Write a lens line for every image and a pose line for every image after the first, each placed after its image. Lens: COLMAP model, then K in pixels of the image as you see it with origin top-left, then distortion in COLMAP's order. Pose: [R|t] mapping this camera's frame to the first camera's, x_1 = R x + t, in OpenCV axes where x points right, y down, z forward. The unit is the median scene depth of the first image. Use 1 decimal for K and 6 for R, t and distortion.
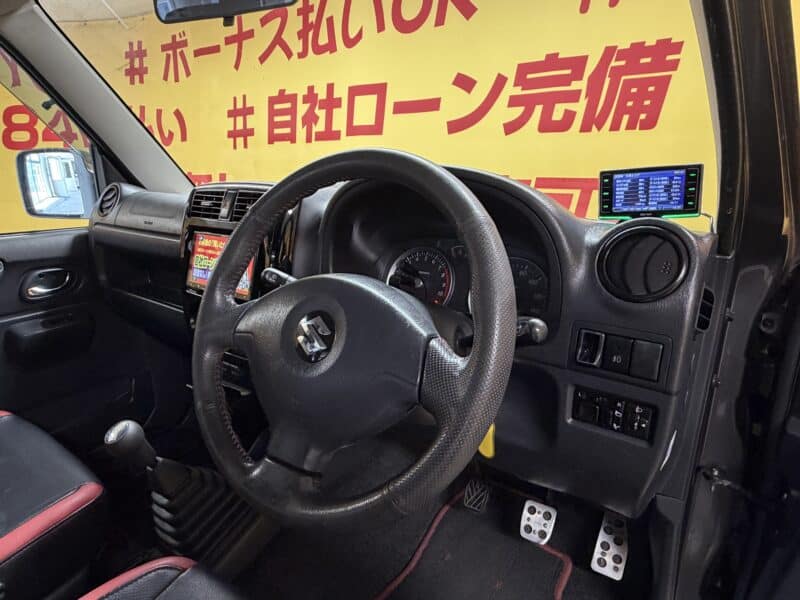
lens RADIAL K [[489.5, 0, 400.0], [0, 489.5, 300.0], [0, 0, 1]] dist [-0.000340, -0.000097]
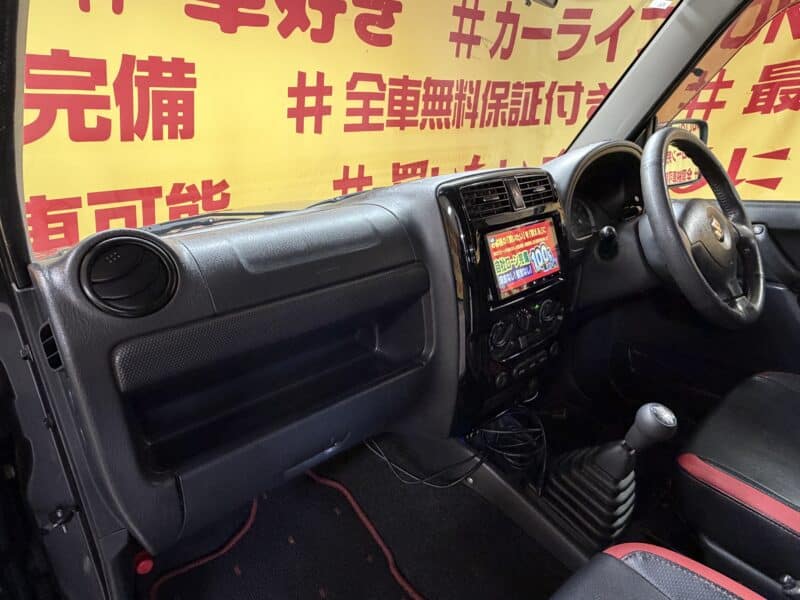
lens RADIAL K [[460.9, 0, 392.2], [0, 460.9, 302.4], [0, 0, 1]] dist [-0.017000, 0.001402]
pose [[0.238733, -0.309561, 0.920423, -0.415200], [0.319207, 0.920175, 0.226684, -0.089639], [-0.917123, 0.239688, 0.318490, 0.313082]]
